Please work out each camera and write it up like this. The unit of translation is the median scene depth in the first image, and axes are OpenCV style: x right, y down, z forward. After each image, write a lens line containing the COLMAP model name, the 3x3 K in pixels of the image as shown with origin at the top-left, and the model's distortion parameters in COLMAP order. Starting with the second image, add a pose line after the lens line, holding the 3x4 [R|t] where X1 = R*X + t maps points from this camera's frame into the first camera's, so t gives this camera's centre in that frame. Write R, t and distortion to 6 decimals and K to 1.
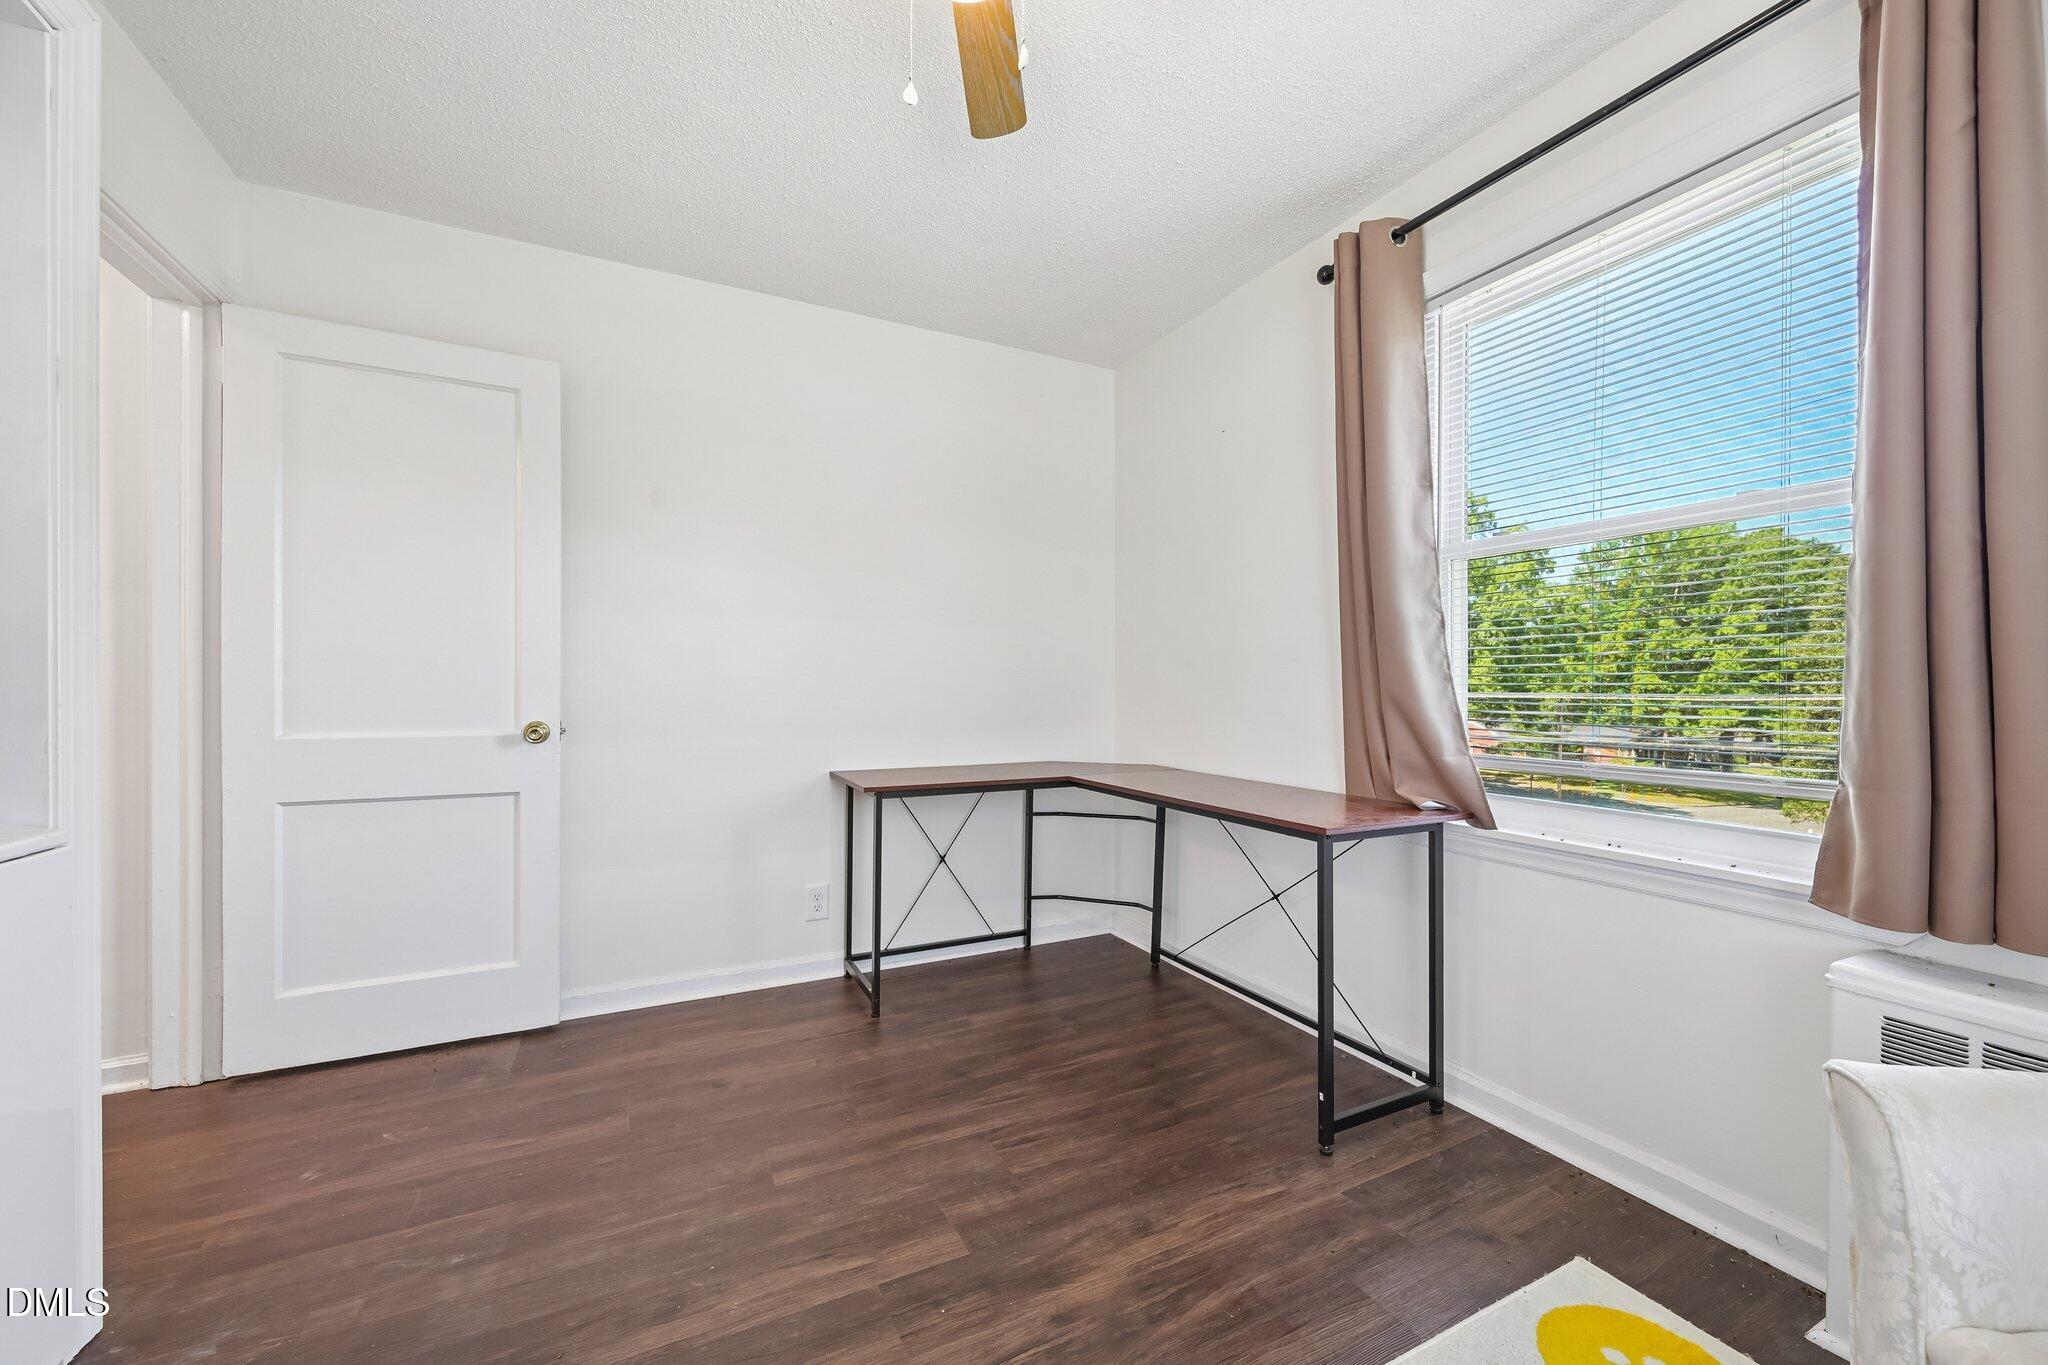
lens RADIAL K [[810.9, 0, 1019.0], [0, 810.9, 692.7], [0, 0, 1]] dist [0.000791, 0.000243]
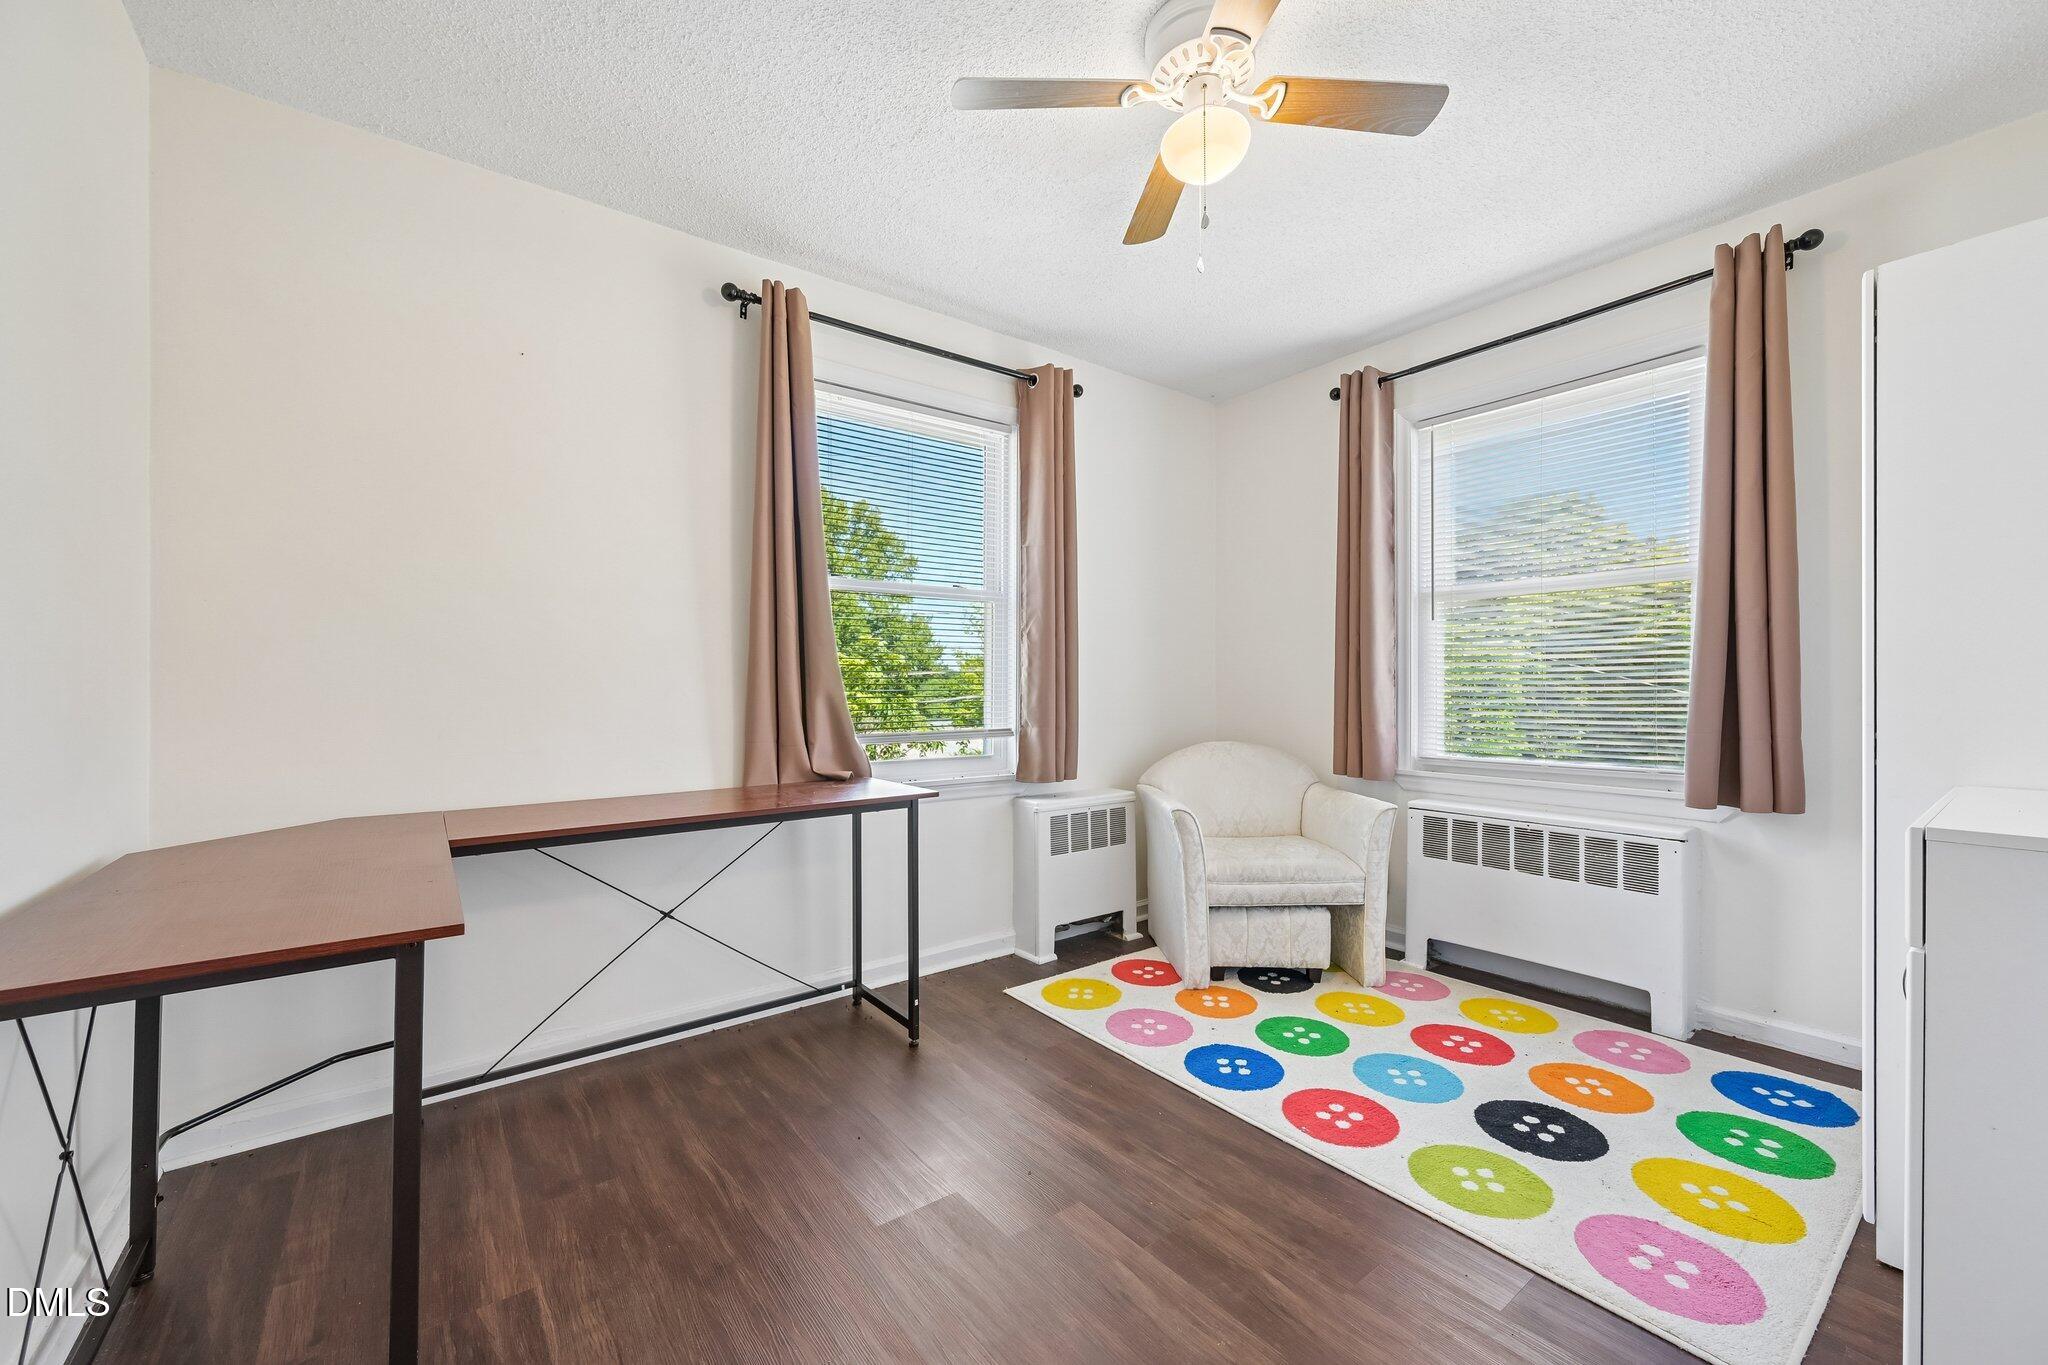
lens RADIAL K [[798.6, 0, 1022.8], [0, 798.6, 695.5], [0, 0, 1]] dist [0.000339, 0.000216]
pose [[-0.189005, -0.008778, 0.981937, -0.777748], [0.016318, 0.999794, 0.012079, -0.006455], [-0.981841, 0.018306, -0.188823, 0.892744]]
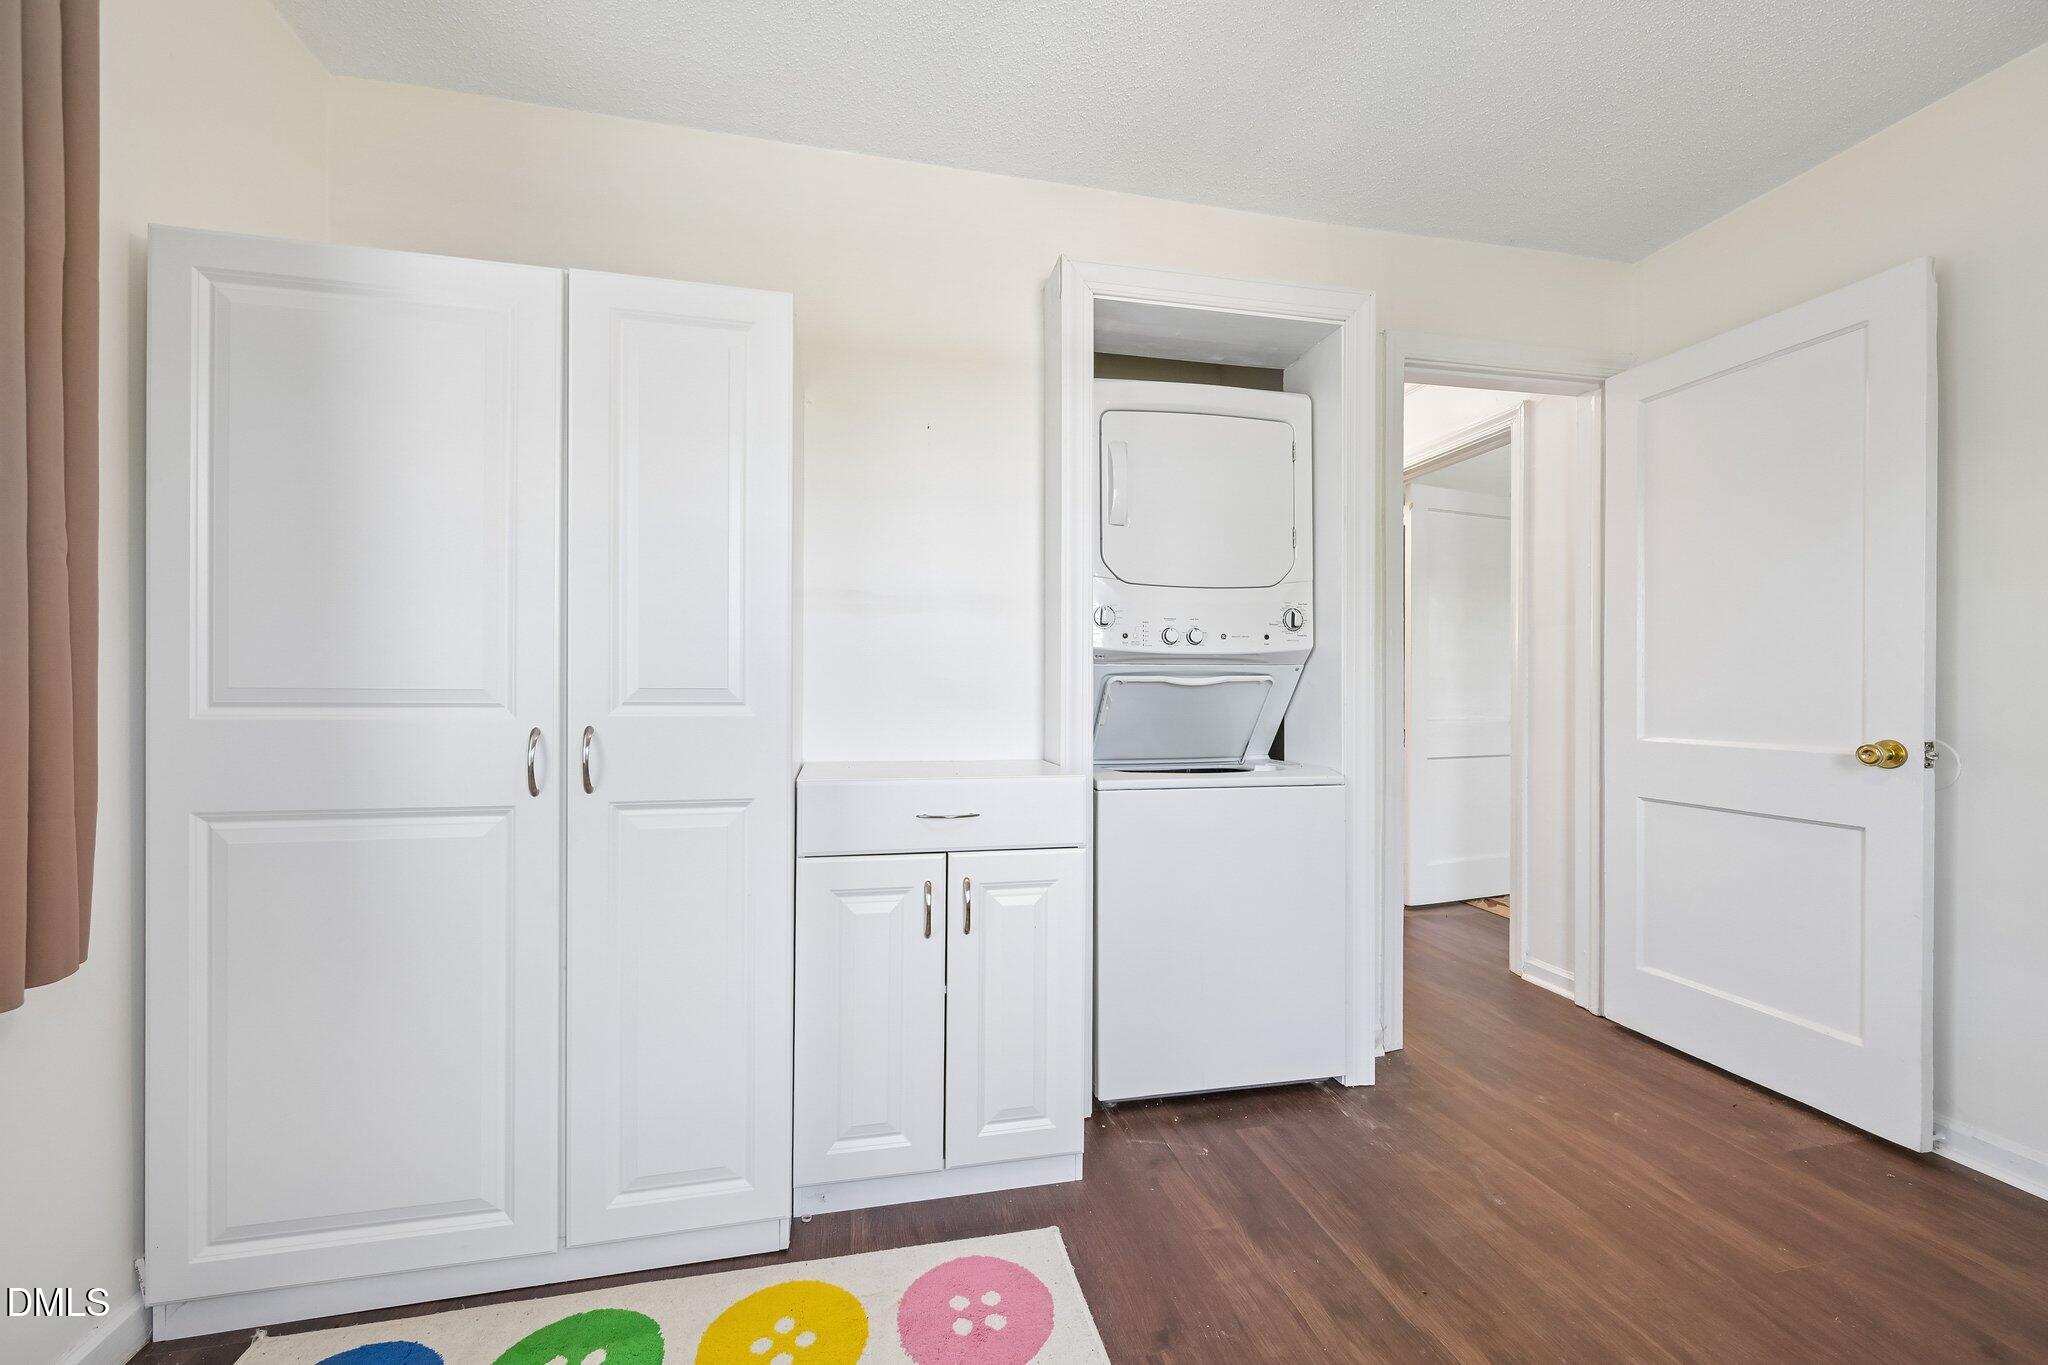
lens RADIAL K [[798.6, 0, 1022.8], [0, 798.6, 695.5], [0, 0, 1]] dist [0.000339, 0.000216]
pose [[-0.238821, 0.000438, -0.971064, 0.375396], [-0.010112, 0.999945, 0.002939, -0.001117], [0.971011, 0.010521, -0.238803, 0.424742]]
